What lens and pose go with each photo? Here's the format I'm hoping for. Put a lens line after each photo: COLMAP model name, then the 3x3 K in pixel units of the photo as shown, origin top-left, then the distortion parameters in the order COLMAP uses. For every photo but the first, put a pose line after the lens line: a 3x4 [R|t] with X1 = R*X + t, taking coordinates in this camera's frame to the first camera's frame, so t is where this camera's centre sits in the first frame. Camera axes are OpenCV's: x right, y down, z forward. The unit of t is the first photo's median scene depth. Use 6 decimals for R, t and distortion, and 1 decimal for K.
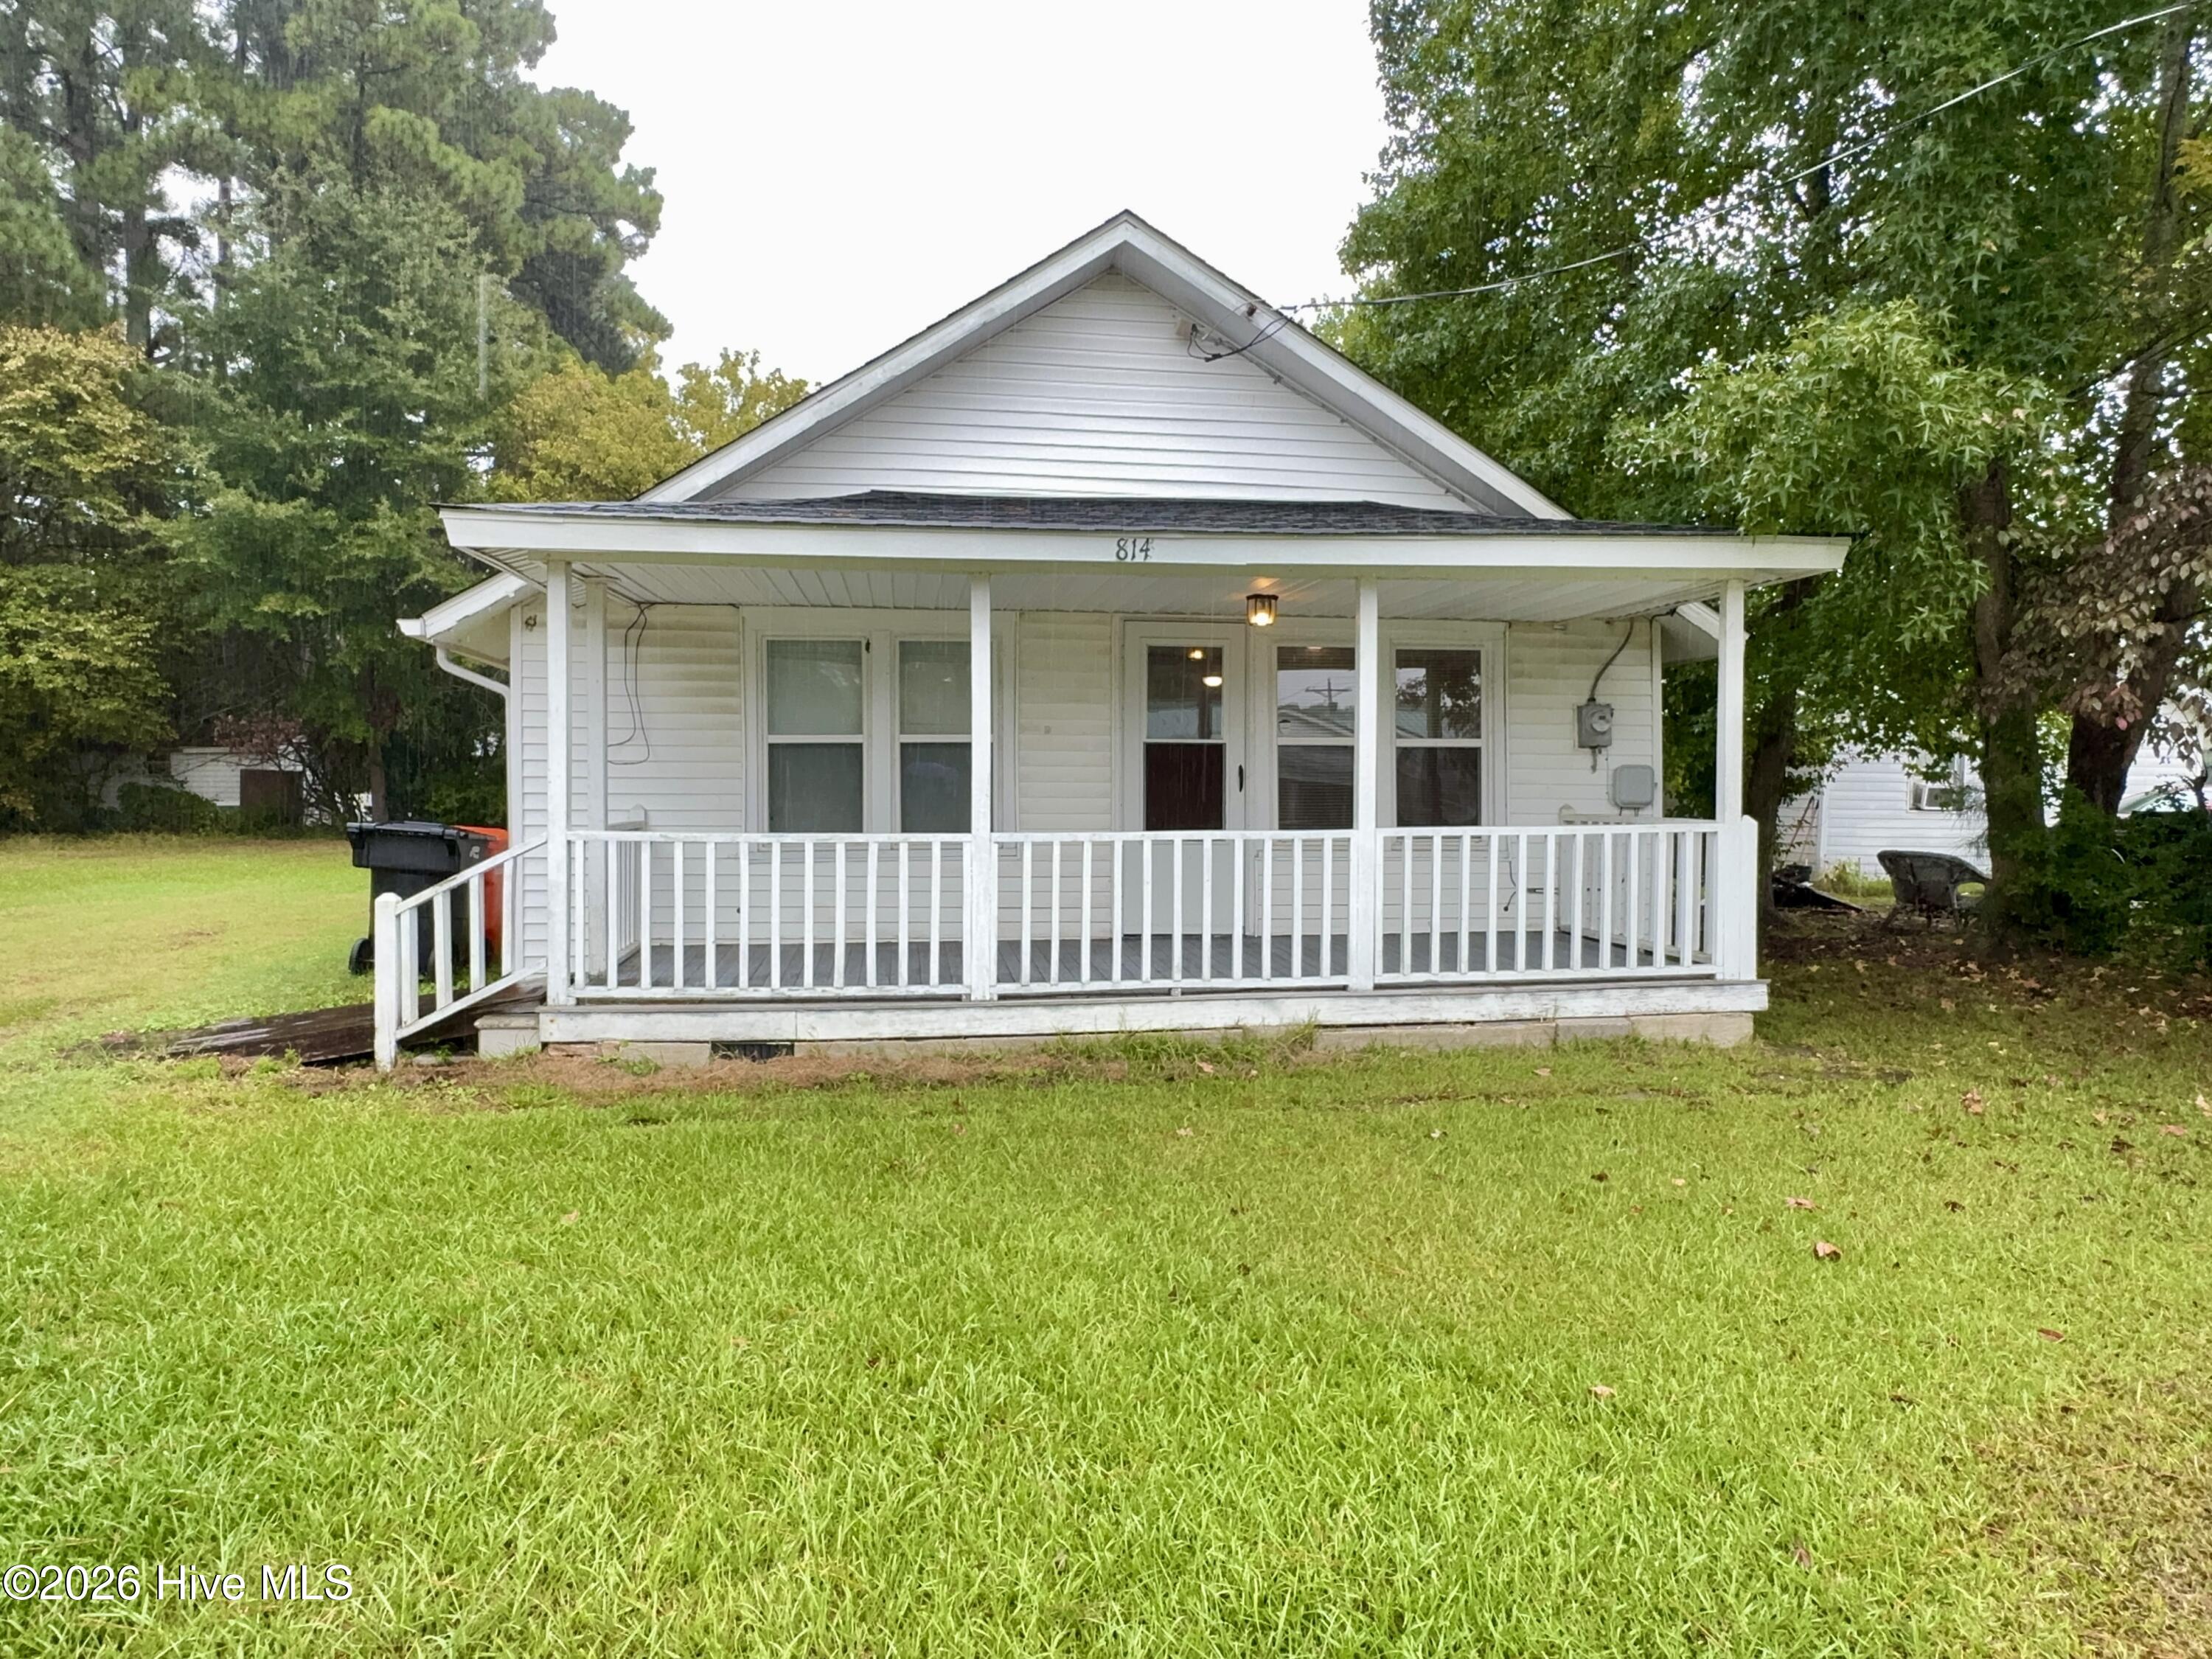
lens RADIAL K [[1396.3, 0, 1100.3], [0, 1396.3, 822.7], [0, 0, 1]] dist [-0.004542, -0.000003]
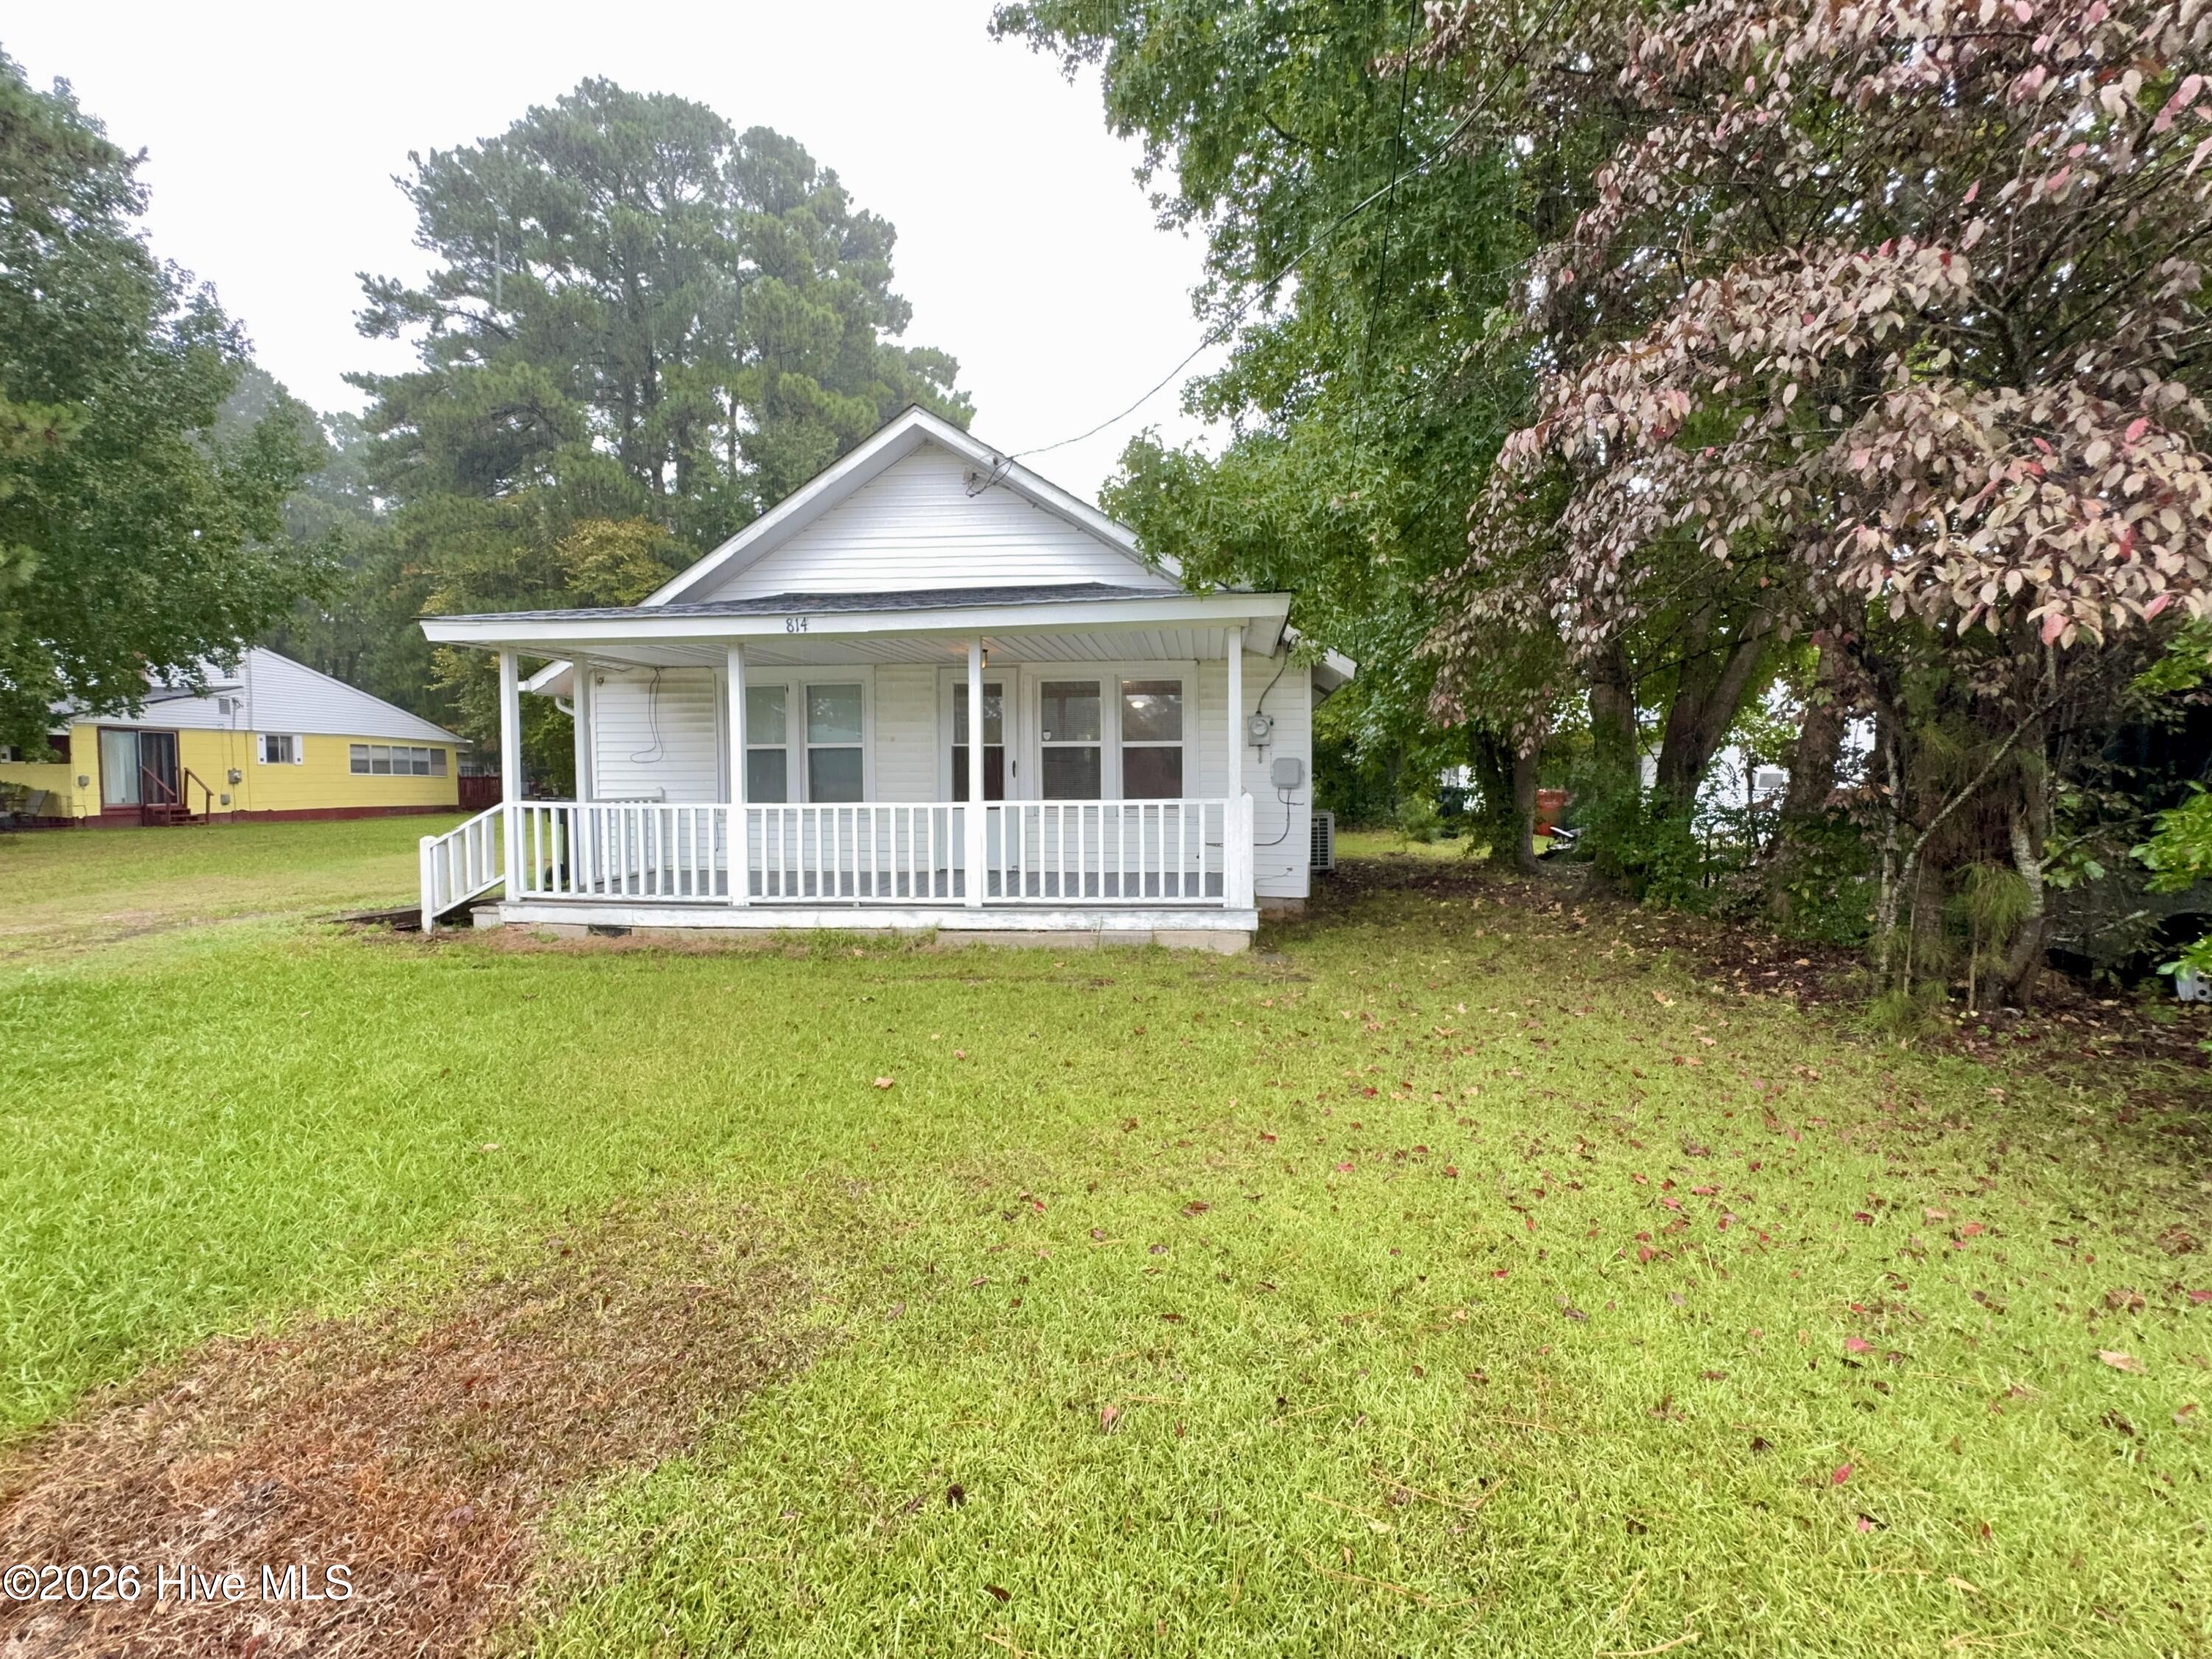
lens RADIAL K [[886.2, 0, 1103.9], [0, 886.2, 832.9], [0, 0, 1]] dist [-0.002792, -0.000456]
pose [[0.972118, 0.011381, -0.234218, 0.536219], [-0.001129, 0.999037, 0.043859, -0.004388], [0.234491, -0.042372, 0.971194, 0.086197]]
